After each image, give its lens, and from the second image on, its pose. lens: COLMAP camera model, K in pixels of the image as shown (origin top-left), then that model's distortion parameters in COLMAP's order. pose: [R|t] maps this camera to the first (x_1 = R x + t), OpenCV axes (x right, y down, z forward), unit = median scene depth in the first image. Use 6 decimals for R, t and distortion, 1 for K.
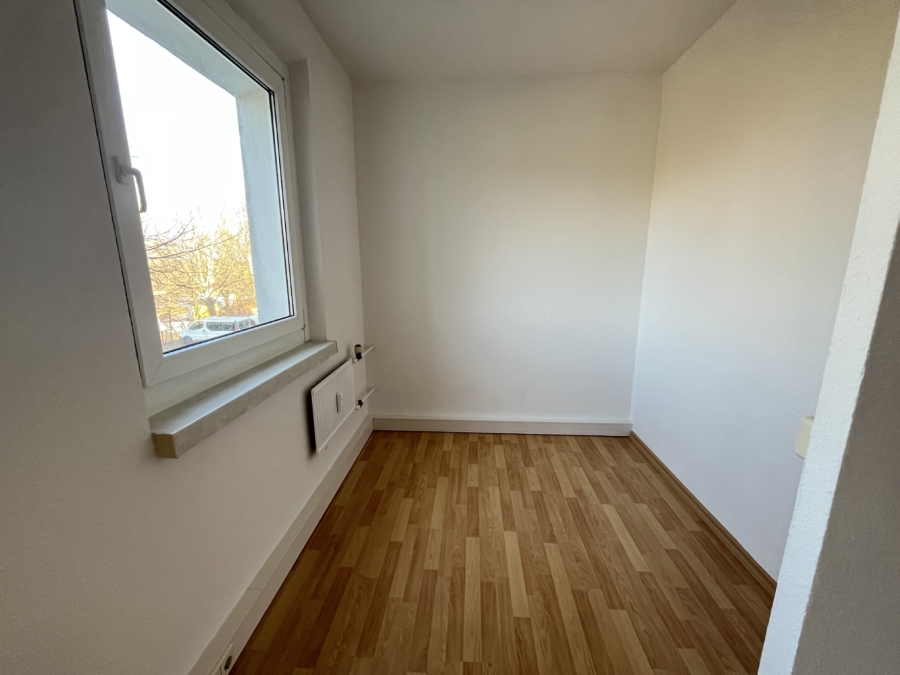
lens RADIAL K [[365.0, 0, 449.1], [0, 365.0, 336.6], [0, 0, 1]] dist [-0.002049, -0.000198]
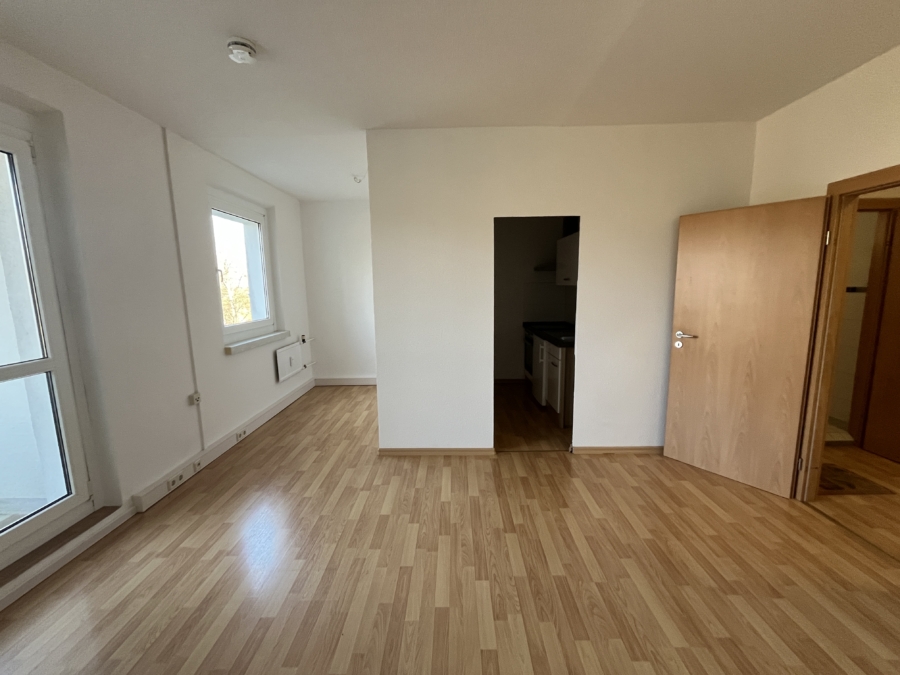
lens RADIAL K [[365.0, 0, 449.1], [0, 365.0, 336.6], [0, 0, 1]] dist [-0.002049, -0.000198]
pose [[0.998366, -0.023751, 0.051978, 0.518527], [0.026729, 0.997994, -0.057381, 0.198930], [-0.050511, 0.058676, 0.996998, -1.187355]]
